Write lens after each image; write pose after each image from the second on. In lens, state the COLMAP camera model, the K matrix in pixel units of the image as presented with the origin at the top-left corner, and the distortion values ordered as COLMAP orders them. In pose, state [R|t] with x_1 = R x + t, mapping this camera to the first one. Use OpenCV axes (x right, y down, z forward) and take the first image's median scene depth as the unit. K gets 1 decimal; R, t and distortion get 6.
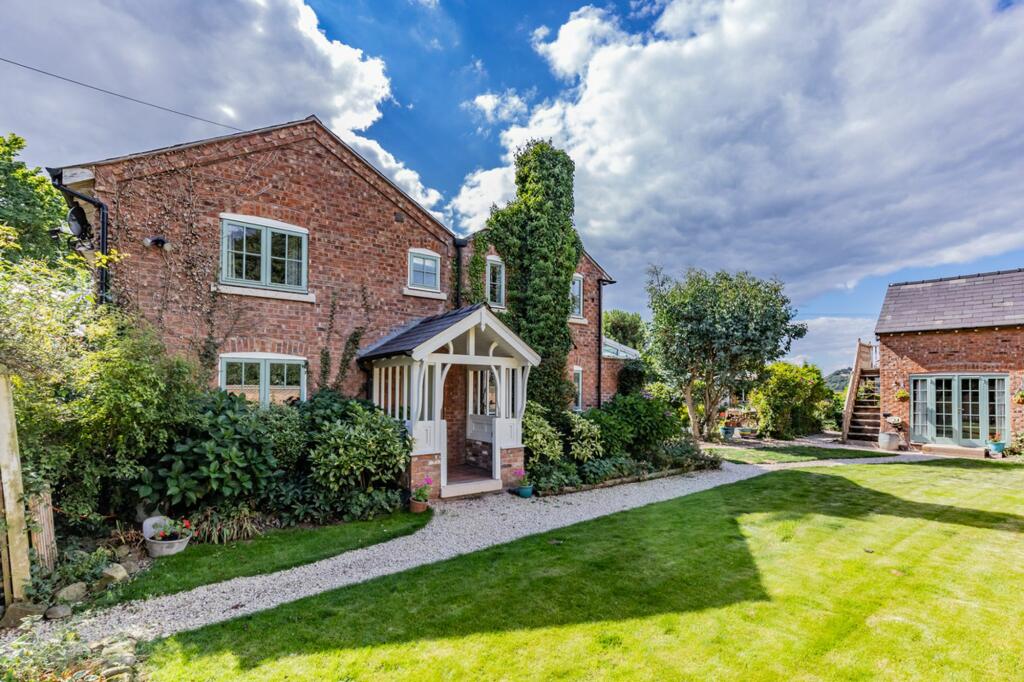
lens RADIAL K [[984.1, 0, 512.0], [0, 984.1, 341.0], [0, 0, 1]] dist [0.000826, 0.002367]
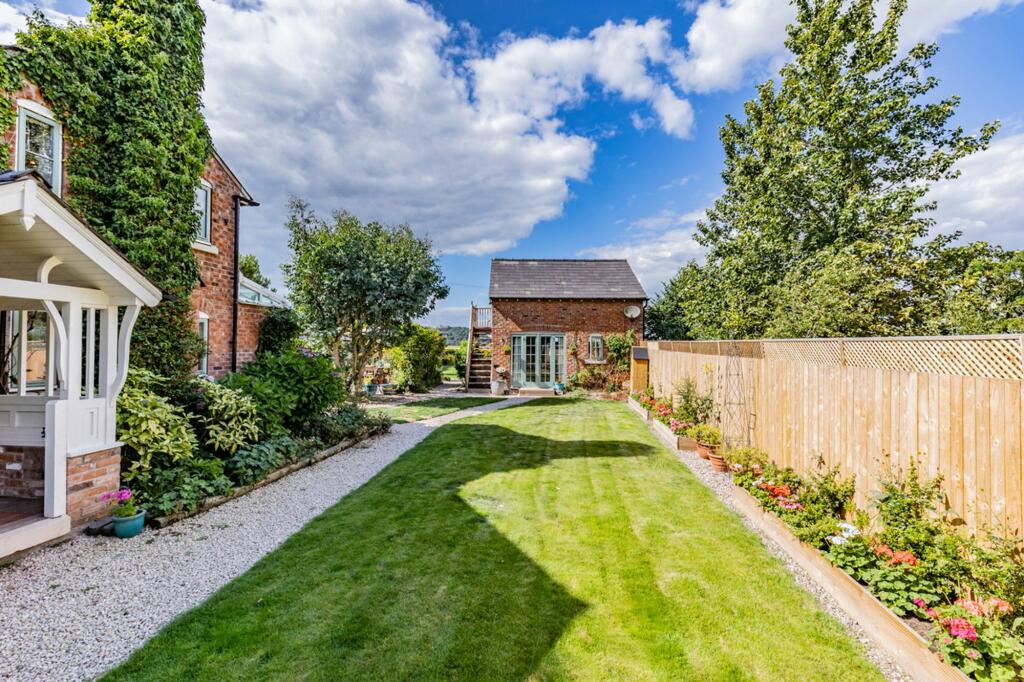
lens RADIAL K [[489.8, 0, 539.4], [0, 489.8, 337.4], [0, 0, 1]] dist [0.001771, 0.000798]
pose [[0.602890, 0.010250, 0.797759, -0.067438], [-0.040621, 0.999015, 0.017862, 0.027917], [-0.796790, -0.043174, 0.602712, 0.611392]]
